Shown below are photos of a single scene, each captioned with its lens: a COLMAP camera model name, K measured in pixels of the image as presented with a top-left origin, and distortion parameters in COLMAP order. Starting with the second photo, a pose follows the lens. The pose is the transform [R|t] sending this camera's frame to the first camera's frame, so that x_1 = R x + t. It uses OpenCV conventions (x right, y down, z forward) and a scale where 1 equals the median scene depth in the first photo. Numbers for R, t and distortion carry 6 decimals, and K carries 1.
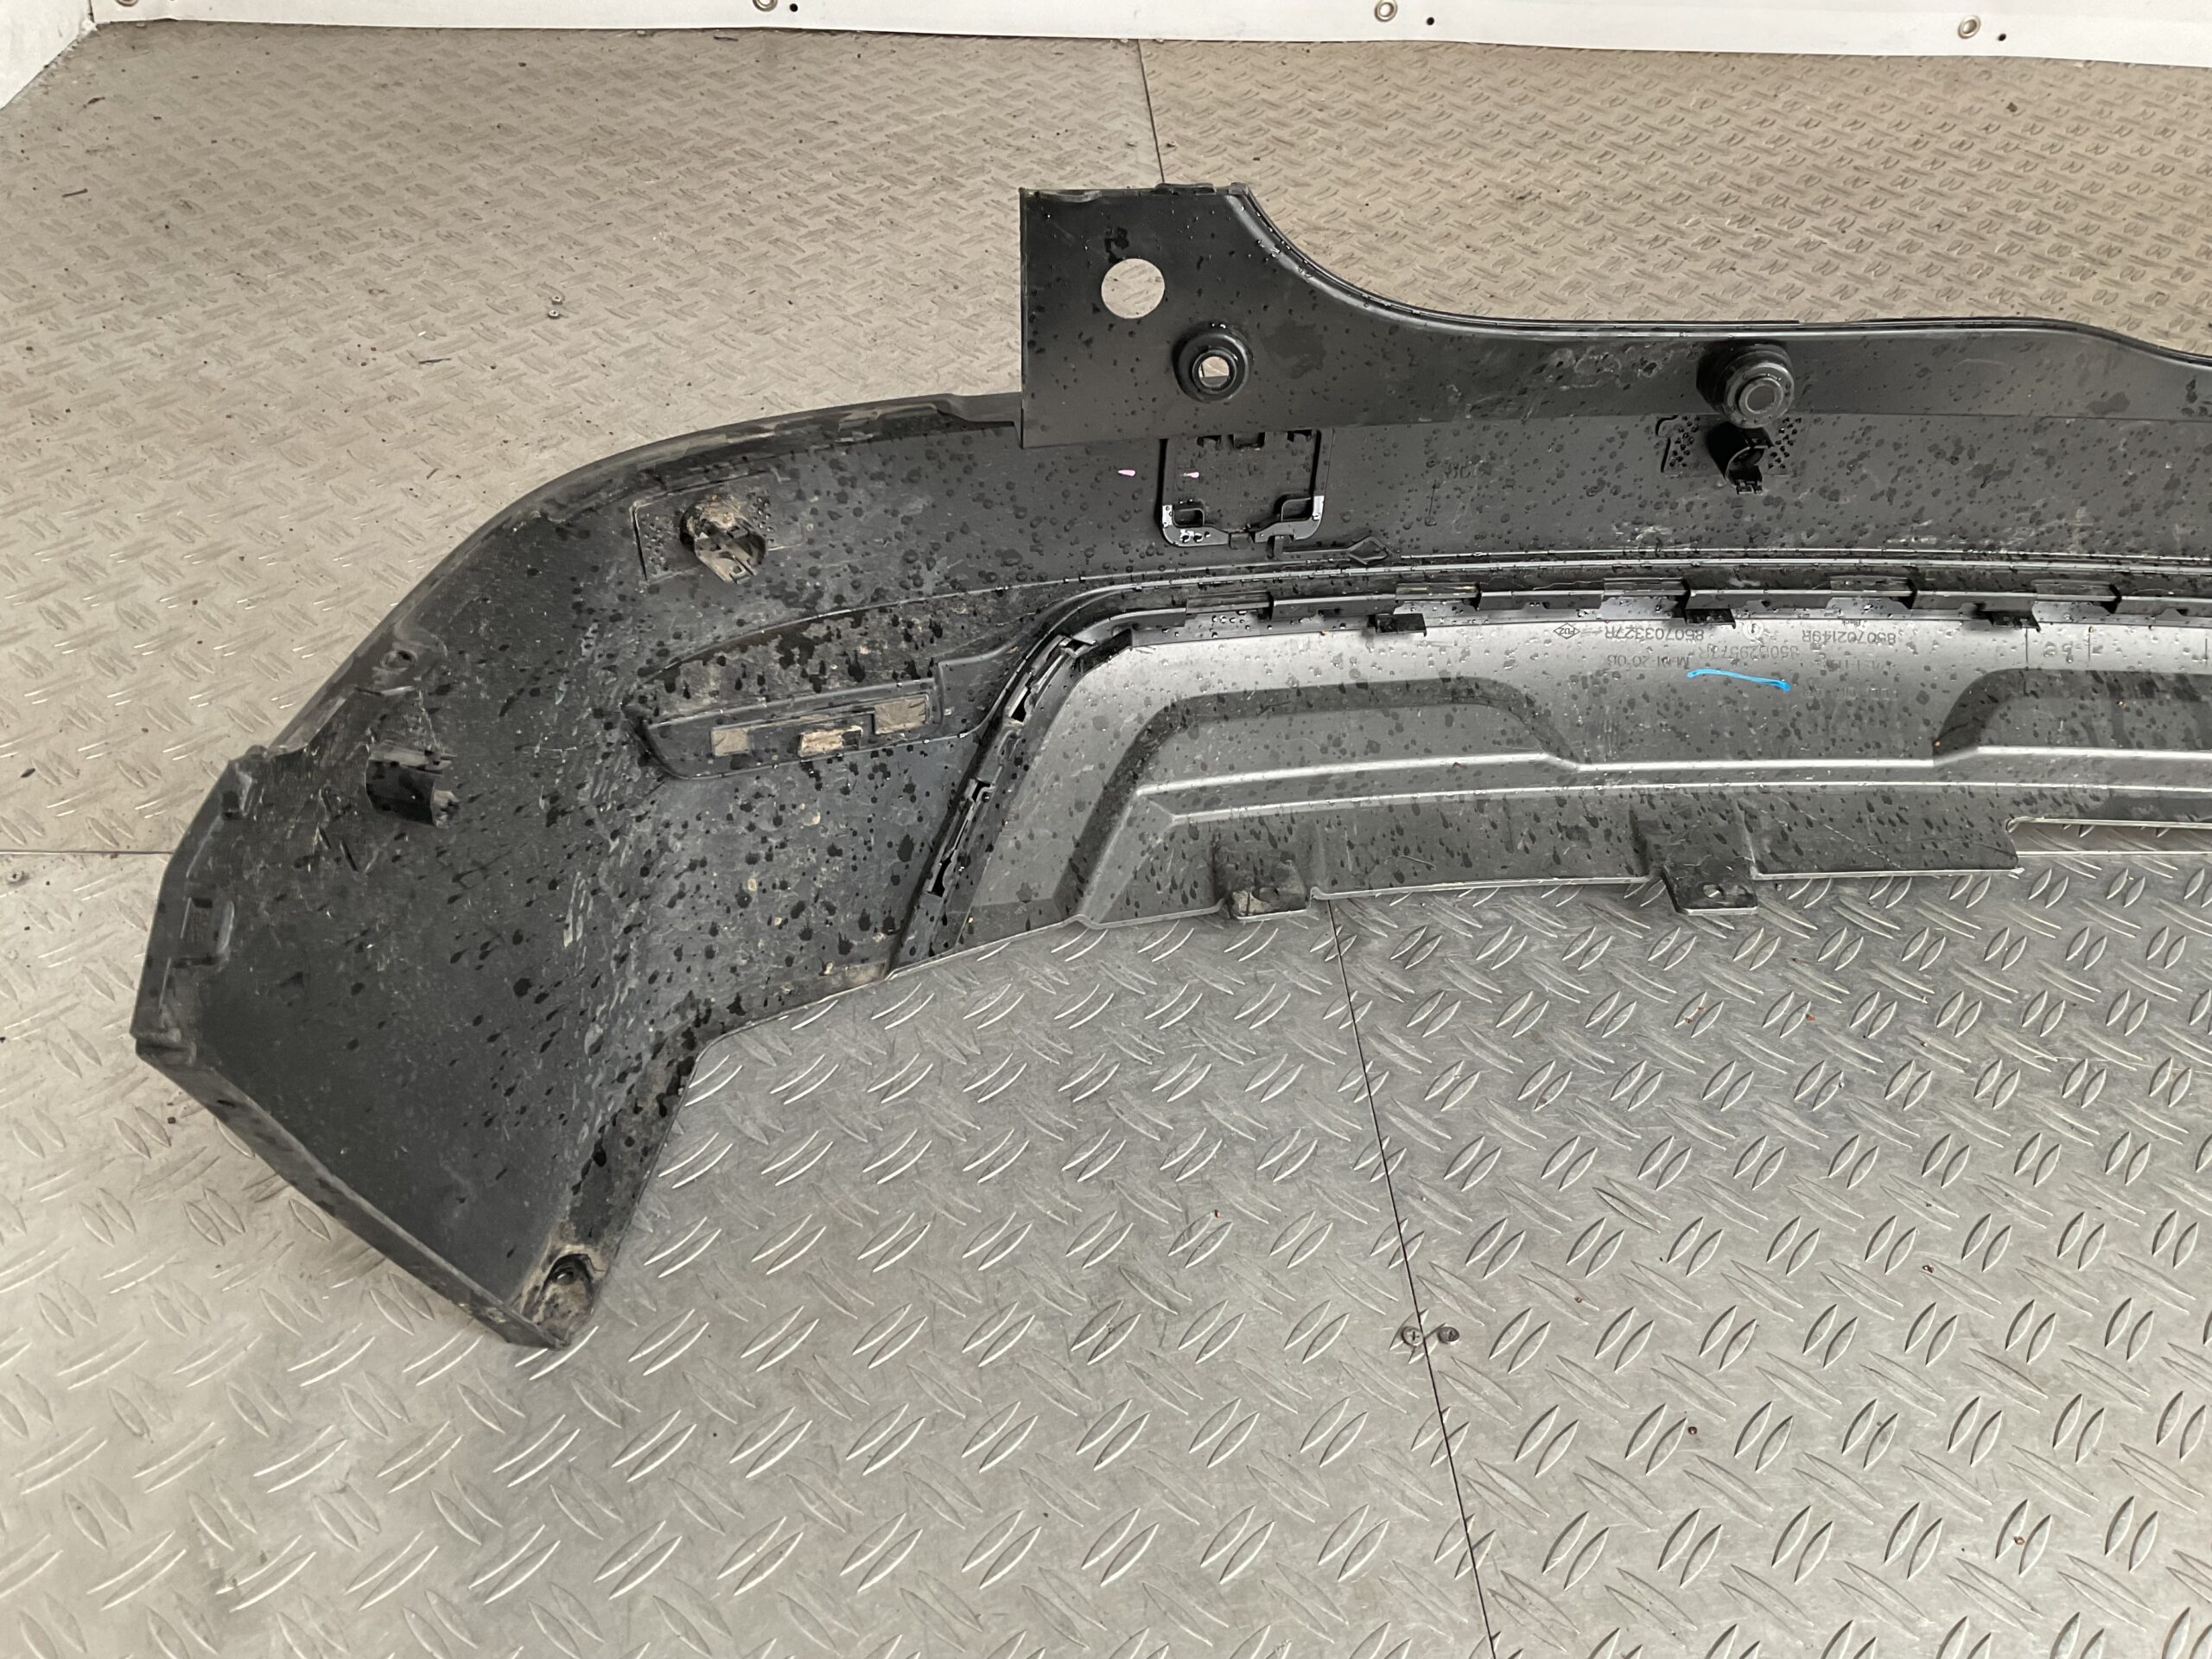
lens RADIAL K [[1865.2, 0, 1114.2], [0, 1865.2, 846.8], [0, 0, 1]] dist [0.076945, -0.117259]
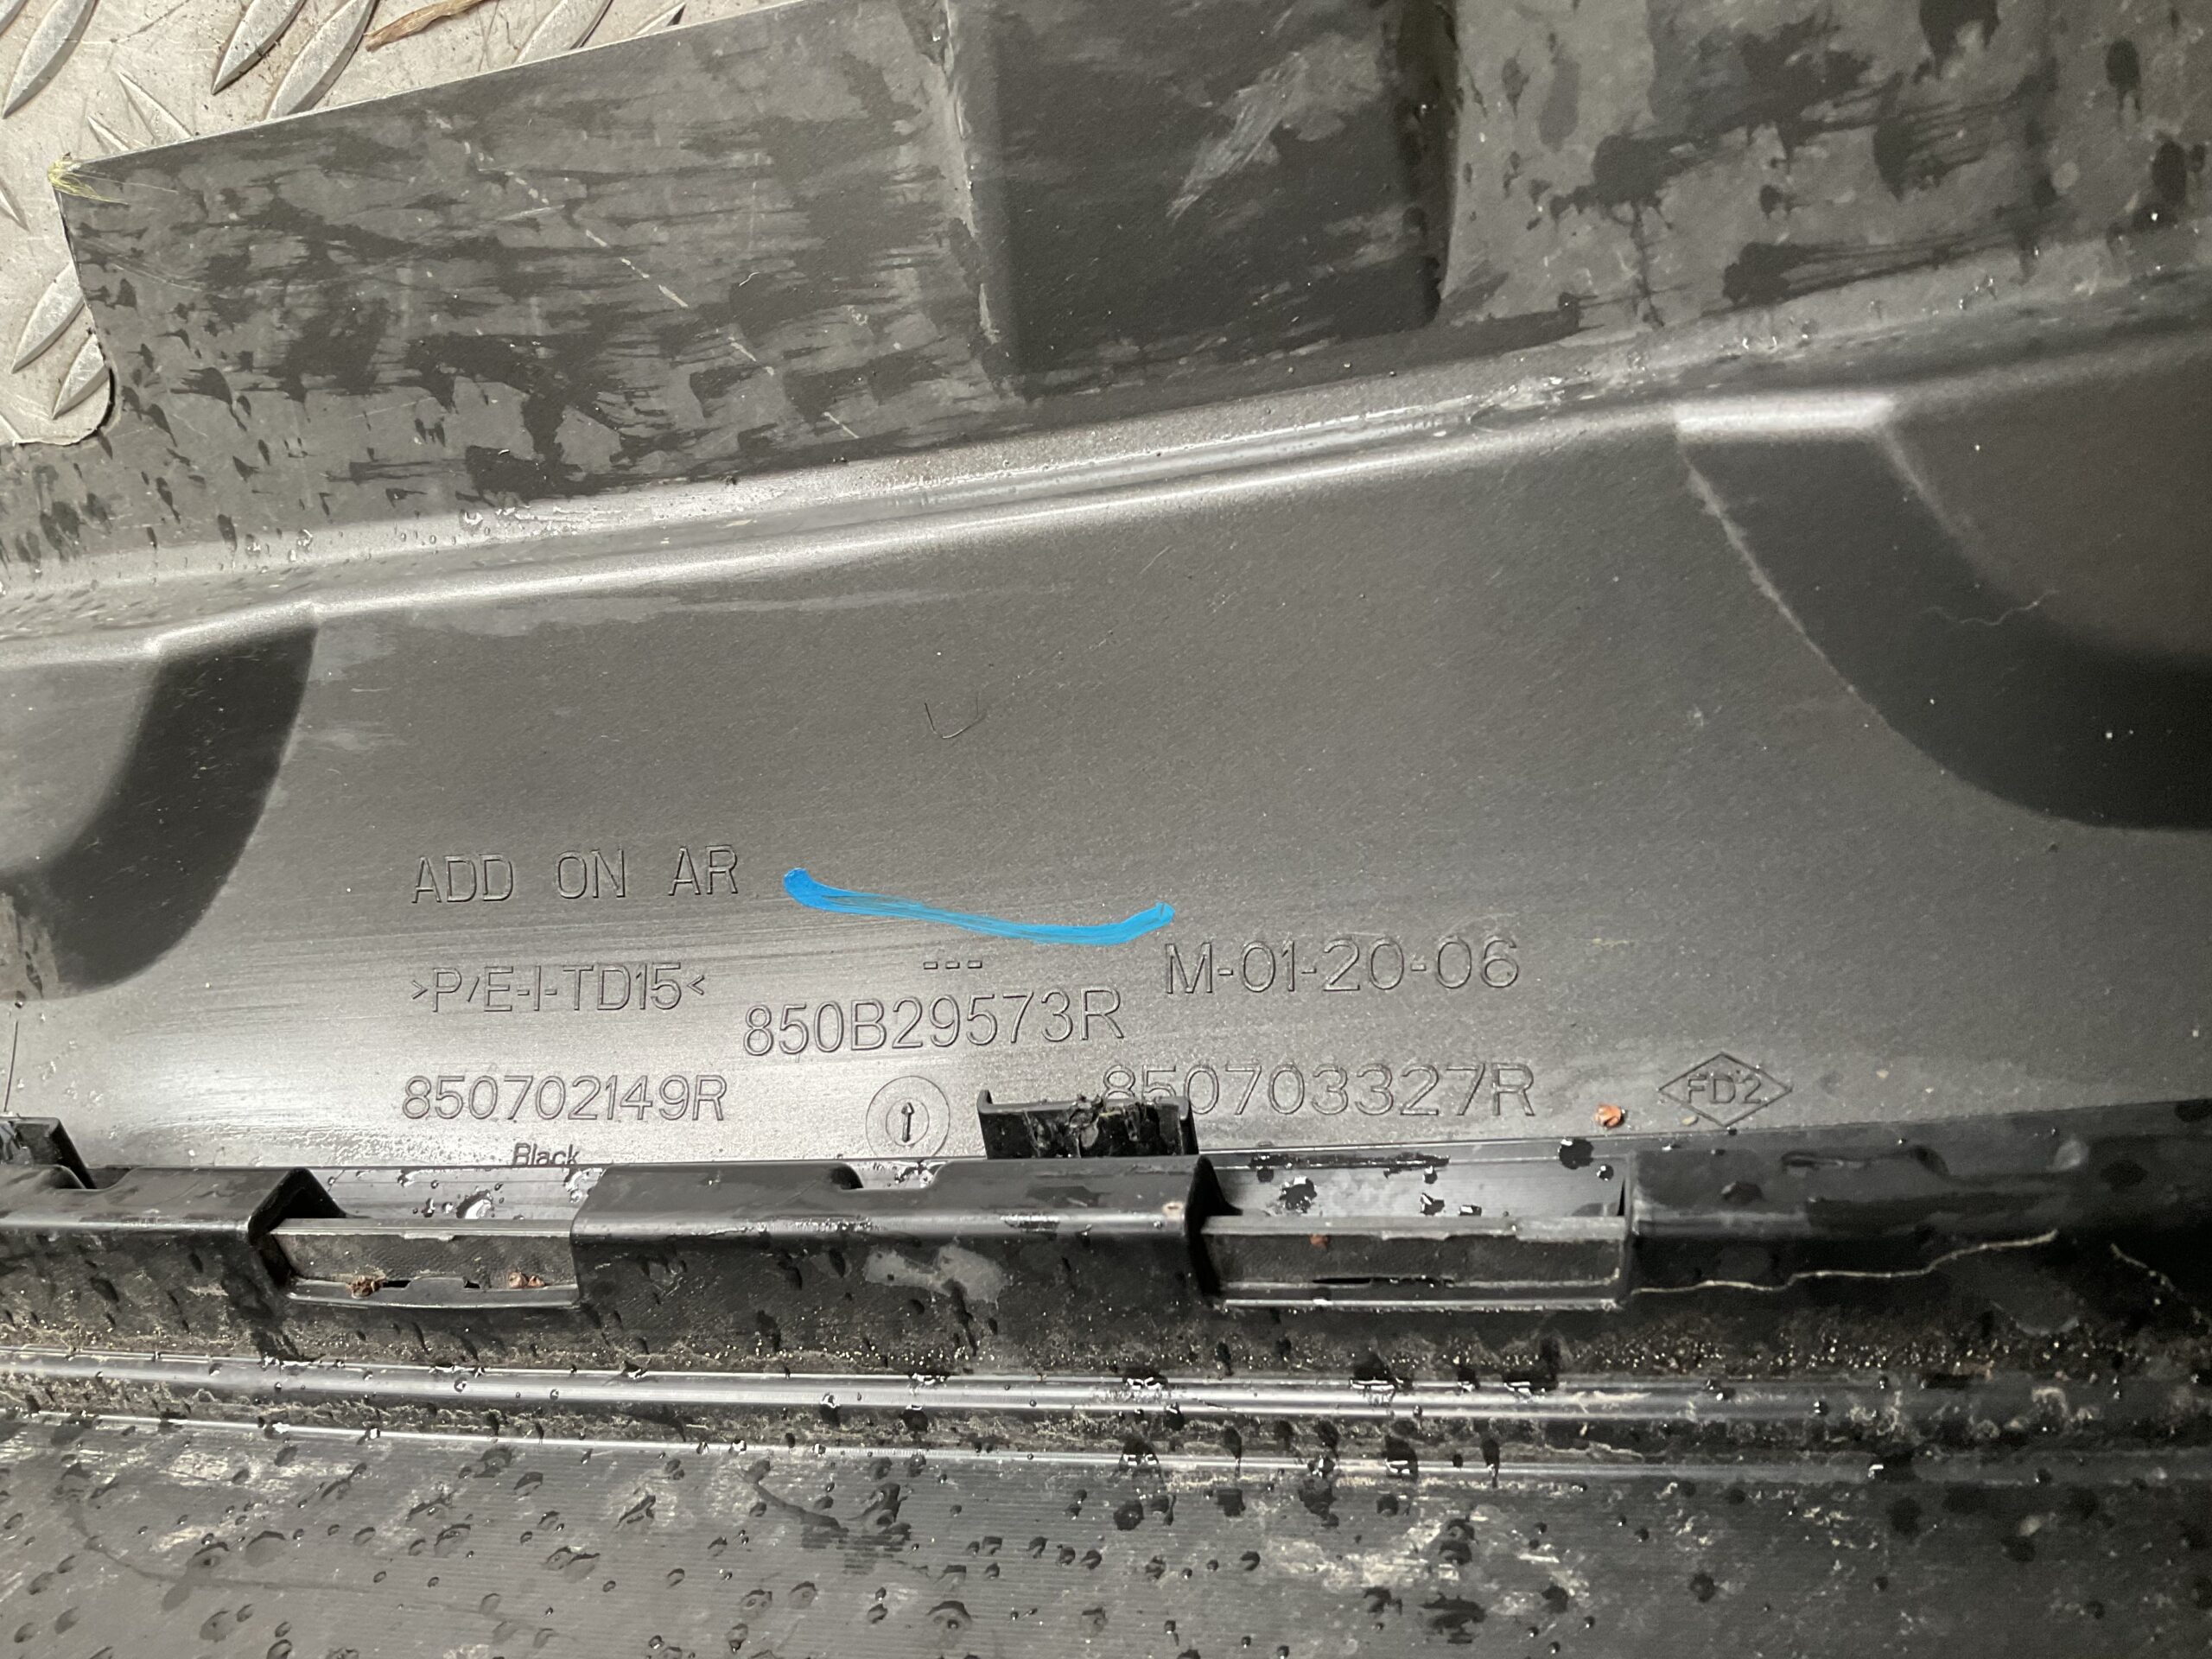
lens RADIAL K [[1865.2, 0, 1101.8], [0, 1865.2, 827.5], [0, 0, 1]] dist [0.076945, -0.117259]
pose [[-0.968546, 0.044764, 0.244777, 0.162416], [0.027646, -0.958238, 0.284631, -0.094038], [0.247295, 0.282446, 0.926860, 0.491787]]
